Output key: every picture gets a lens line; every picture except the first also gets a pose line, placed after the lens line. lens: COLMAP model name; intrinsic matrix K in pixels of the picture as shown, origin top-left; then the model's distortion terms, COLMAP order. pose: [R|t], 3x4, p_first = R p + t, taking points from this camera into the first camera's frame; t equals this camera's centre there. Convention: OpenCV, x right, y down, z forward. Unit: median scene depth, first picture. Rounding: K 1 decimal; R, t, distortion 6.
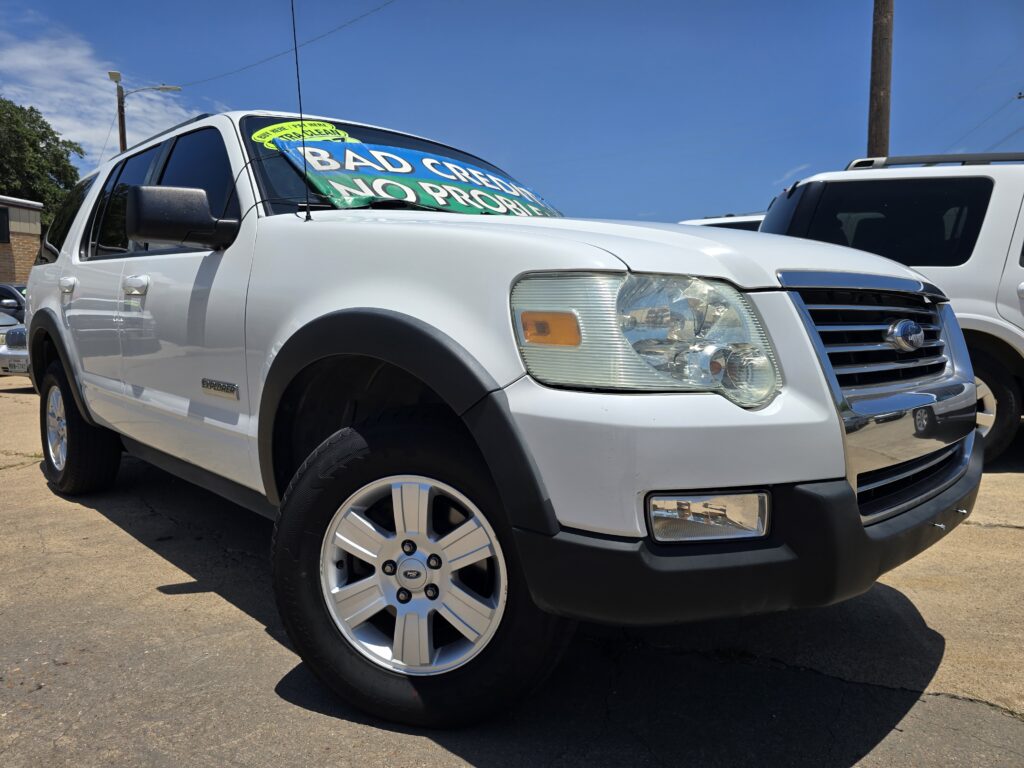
lens RADIAL K [[686.0, 0, 512.2], [0, 686.0, 366.8], [0, 0, 1]] dist [0.024849, -0.003736]
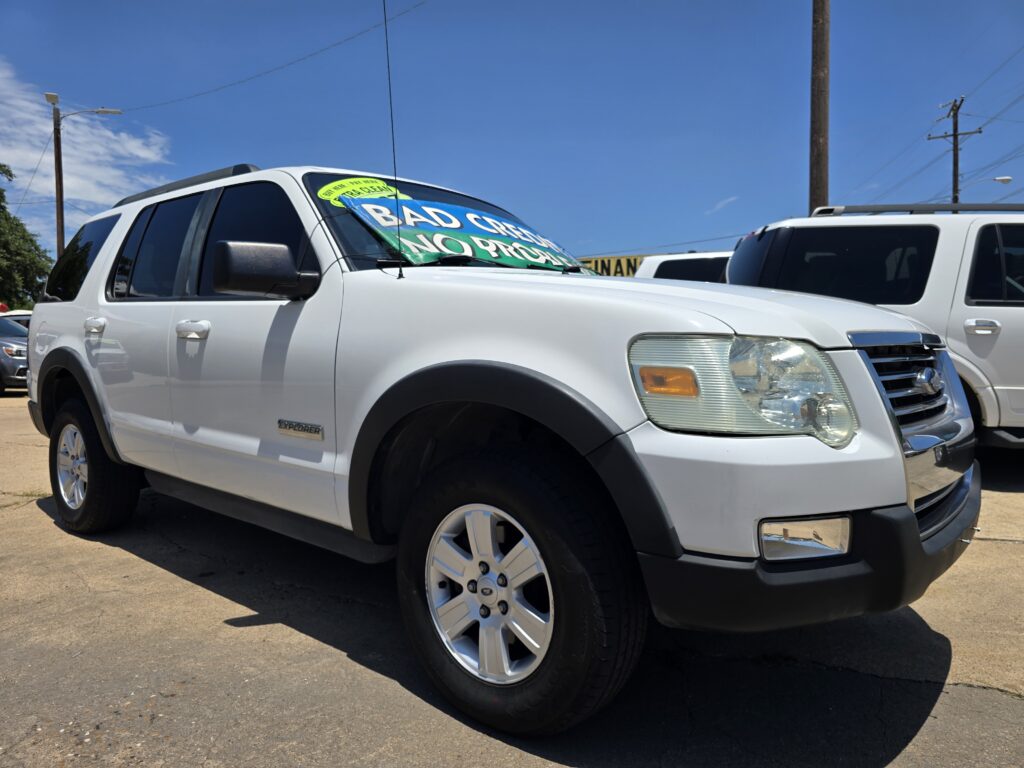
lens RADIAL K [[691.5, 0, 489.2], [0, 691.5, 370.7], [0, 0, 1]] dist [0.049331, -0.027234]
pose [[0.995398, -0.005759, 0.095653, -0.247099], [0.008243, 0.999638, -0.025592, -0.031612], [-0.095471, 0.026263, 0.995086, -0.110843]]
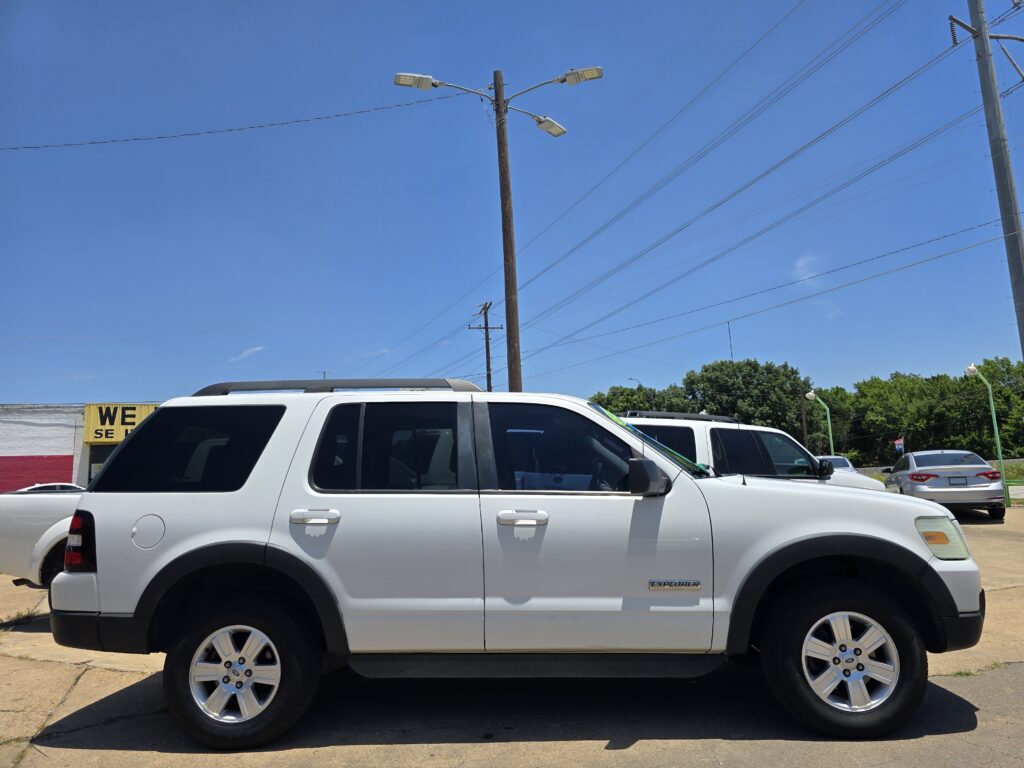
lens RADIAL K [[675.1, 0, 512.0], [0, 675.1, 384.0], [0, 0, 1]] dist [0.021440, -0.000626]
pose [[0.733879, 0.079459, 0.674616, -1.857812], [0.070748, 0.978793, -0.192250, -0.155359], [-0.675585, 0.188816, 0.712694, 0.050740]]
